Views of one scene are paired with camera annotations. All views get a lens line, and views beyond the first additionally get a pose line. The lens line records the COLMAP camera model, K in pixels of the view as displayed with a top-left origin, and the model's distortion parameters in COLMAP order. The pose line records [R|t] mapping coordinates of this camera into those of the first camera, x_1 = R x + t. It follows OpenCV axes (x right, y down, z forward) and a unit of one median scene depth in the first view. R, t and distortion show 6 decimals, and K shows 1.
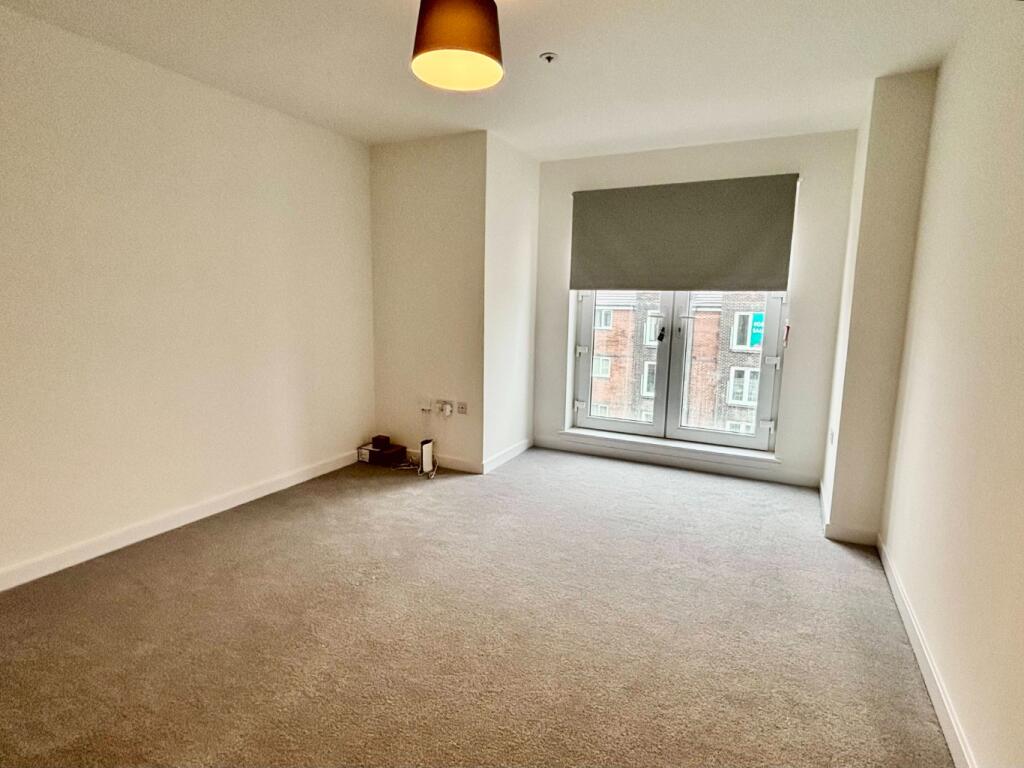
lens RADIAL K [[529.7, 0, 512.0], [0, 529.7, 384.0], [0, 0, 1]] dist [0.002469, -0.001101]
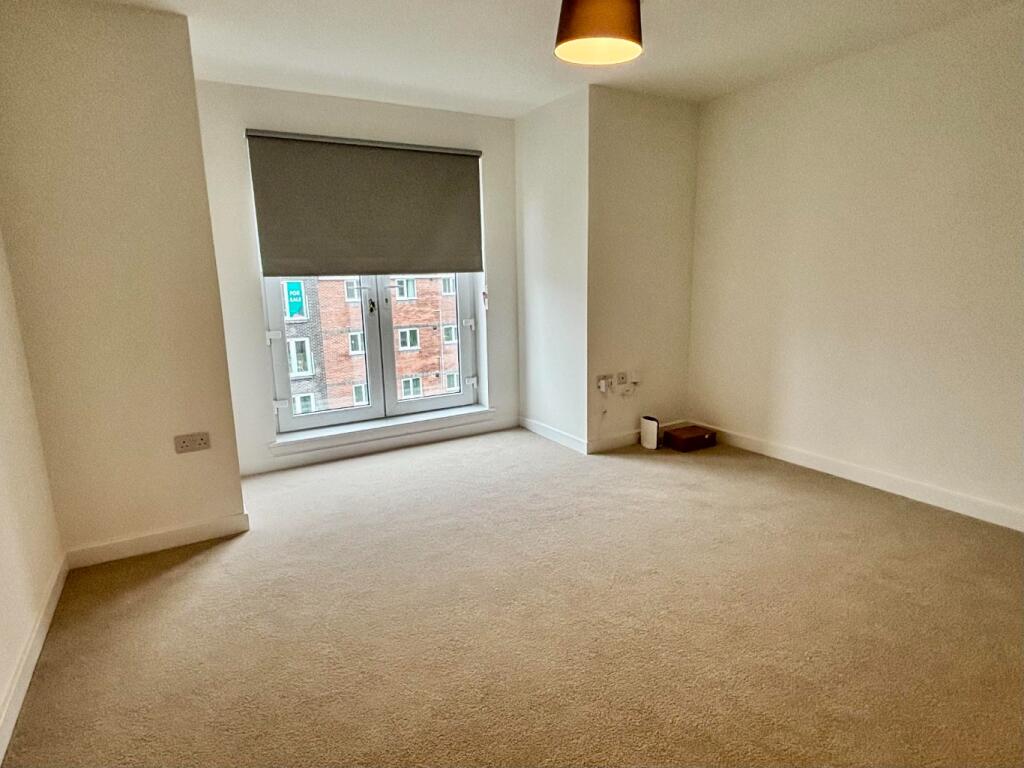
lens RADIAL K [[581.2, 0, 512.0], [0, 581.2, 384.0], [0, 0, 1]] dist [-0.001258, -0.000186]
pose [[0.536135, -0.190132, 0.822441, -0.458242], [0.153431, 0.980023, 0.126543, -0.055987], [-0.830071, 0.058344, 0.554597, 0.264722]]
